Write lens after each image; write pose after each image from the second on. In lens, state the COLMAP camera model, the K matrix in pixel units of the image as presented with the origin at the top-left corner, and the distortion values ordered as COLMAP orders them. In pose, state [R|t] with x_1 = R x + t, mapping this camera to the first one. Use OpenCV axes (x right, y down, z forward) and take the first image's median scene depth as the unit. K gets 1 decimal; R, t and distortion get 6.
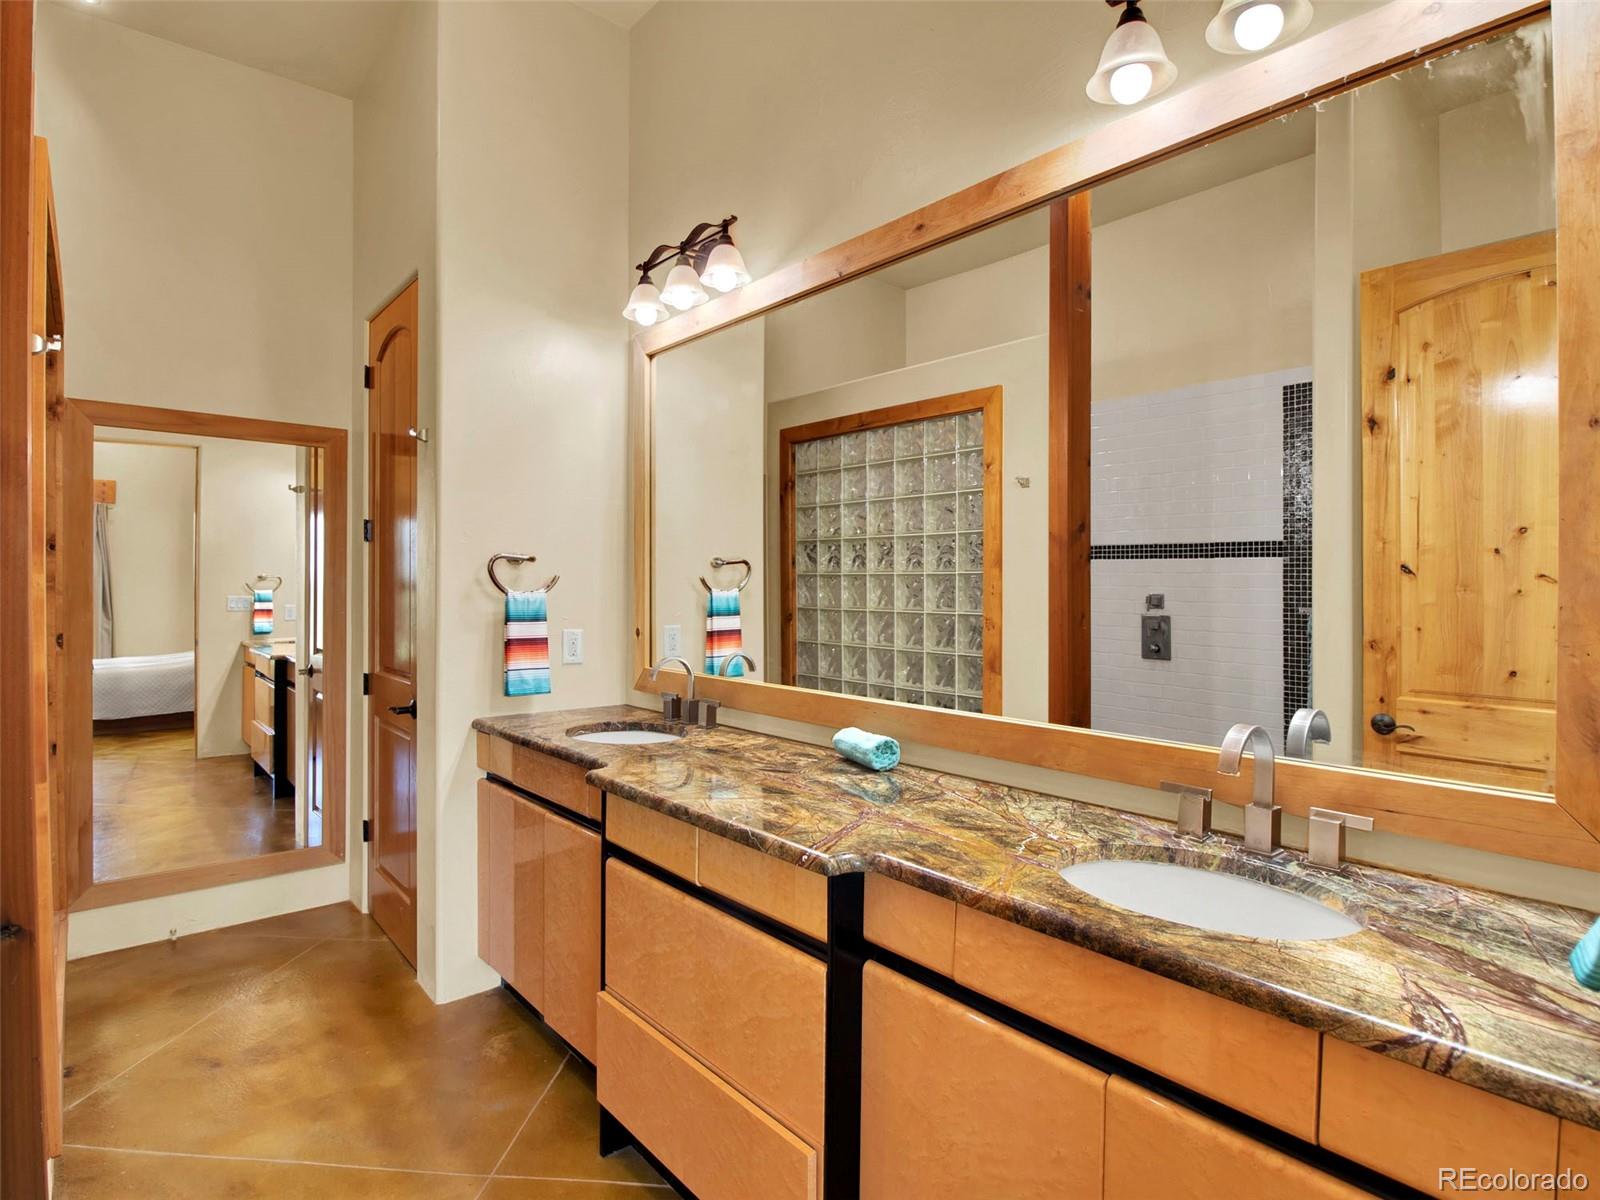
lens RADIAL K [[857.9, 0, 800.0], [0, 857.9, 600.0], [0, 0, 1]] dist [-0.001286, -0.000756]
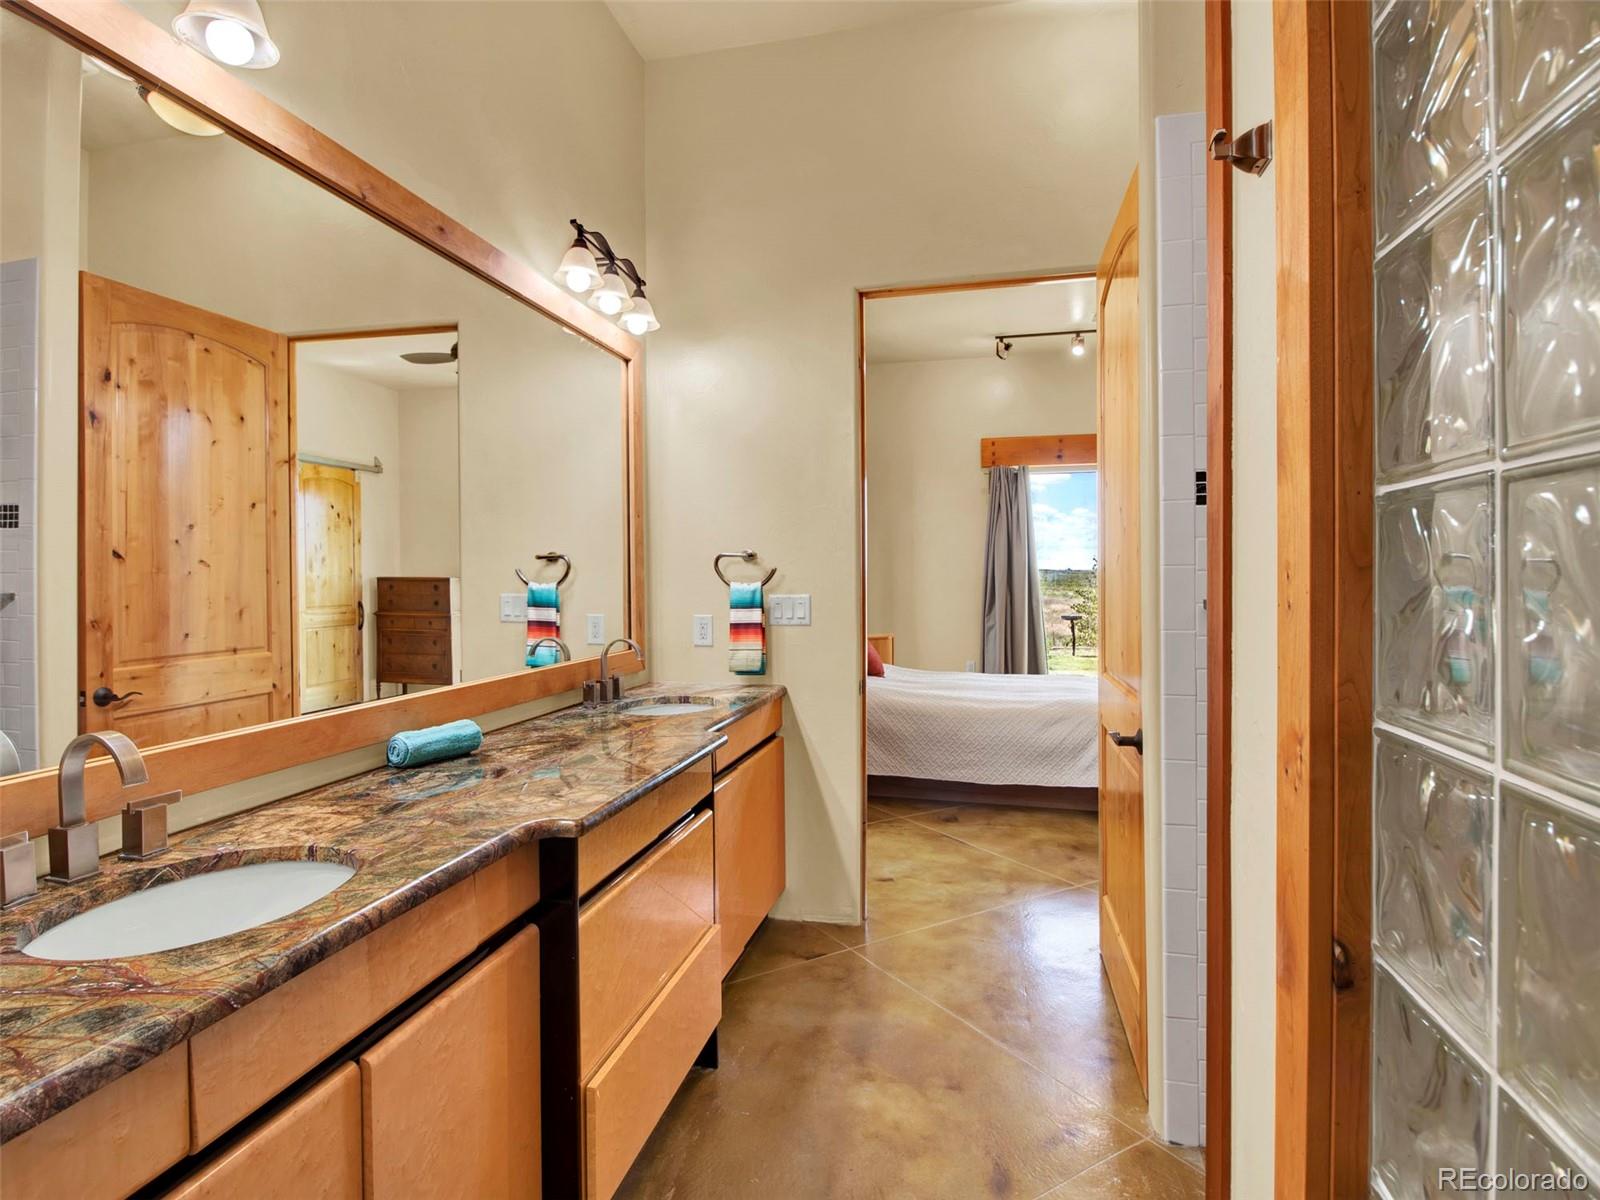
lens RADIAL K [[857.9, 0, 800.0], [0, 857.9, 600.0], [0, 0, 1]] dist [-0.001286, -0.000756]
pose [[-0.596217, -0.030717, 0.802236, -0.737971], [0.020435, 0.998363, 0.053415, -0.018026], [-0.802563, 0.048241, -0.594613, 0.967442]]
